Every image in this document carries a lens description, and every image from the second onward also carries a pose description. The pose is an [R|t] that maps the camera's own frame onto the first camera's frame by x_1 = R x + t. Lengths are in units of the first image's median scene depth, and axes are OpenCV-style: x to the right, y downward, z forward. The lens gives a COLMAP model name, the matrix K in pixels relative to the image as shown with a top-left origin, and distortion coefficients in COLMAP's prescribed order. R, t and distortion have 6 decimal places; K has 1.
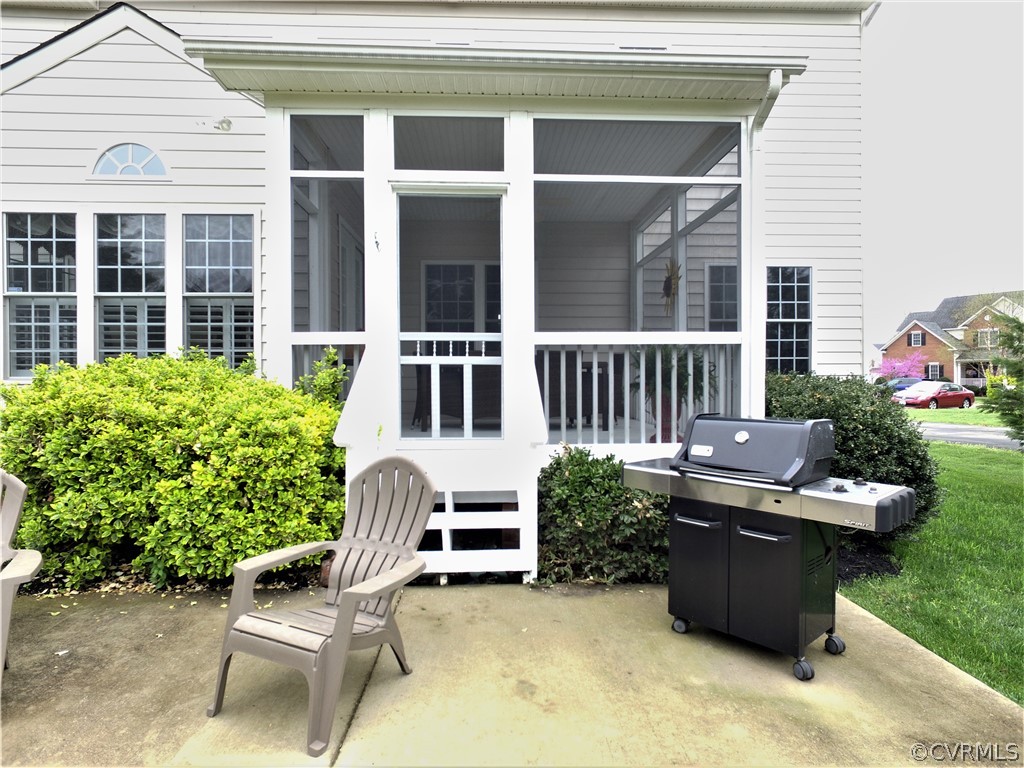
lens RADIAL K [[590.1, 0, 513.4], [0, 590.1, 379.7], [0, 0, 1]] dist [-0.000510, 0.002387]
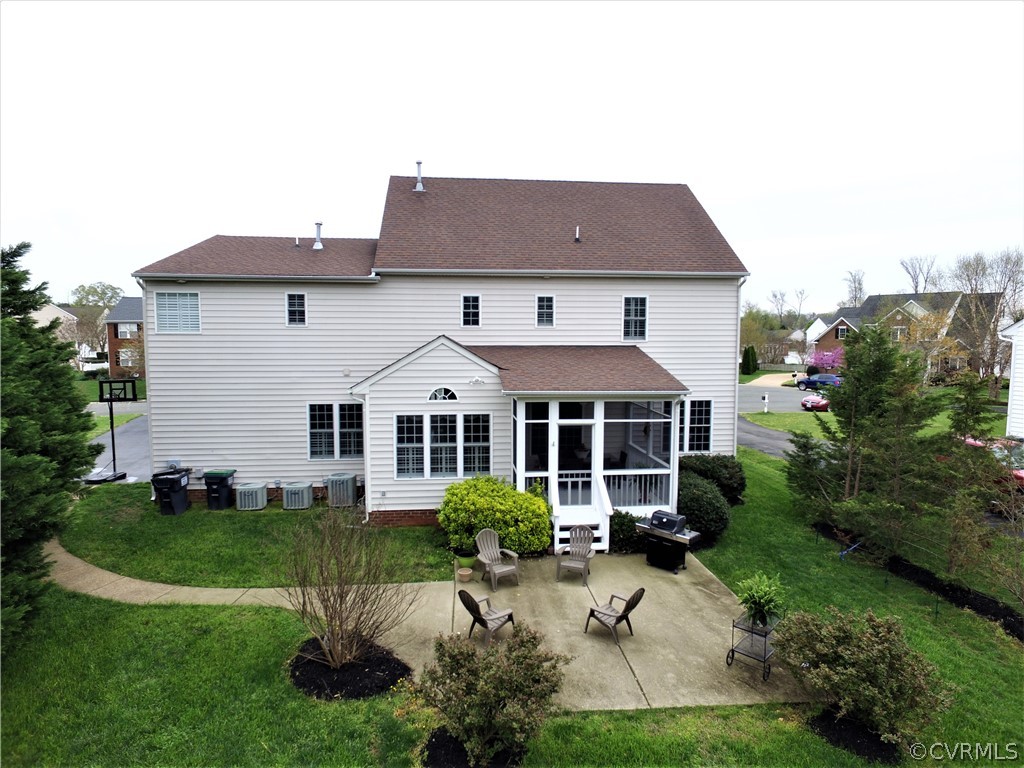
lens RADIAL K [[590.1, 0, 513.4], [0, 590.1, 379.7], [0, 0, 1]] dist [-0.000510, 0.002387]
pose [[0.998360, 0.001053, 0.057234, -0.599265], [-0.005336, 0.997189, 0.074741, -0.773987], [-0.056994, -0.074924, 0.995559, -1.956428]]
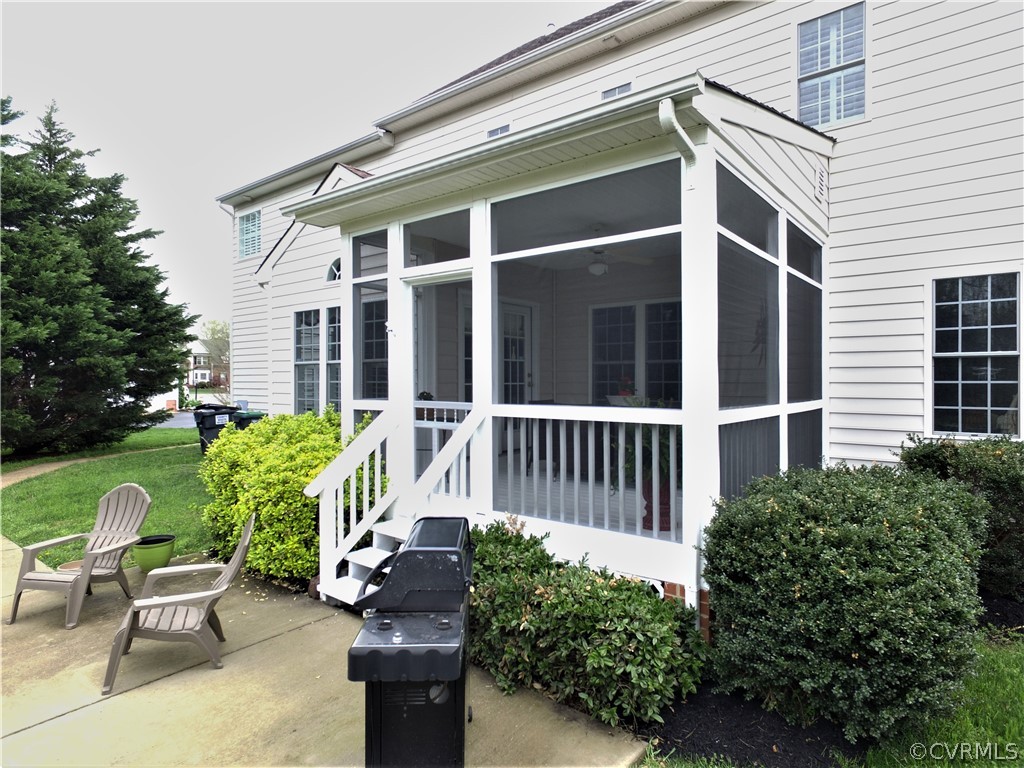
lens RADIAL K [[590.1, 0, 513.4], [0, 590.1, 379.7], [0, 0, 1]] dist [-0.000510, 0.002387]
pose [[0.753137, 0.003822, -0.657853, 0.762701], [-0.009396, 0.999944, -0.004947, -0.120523], [0.657797, 0.009907, 0.753130, 0.228989]]
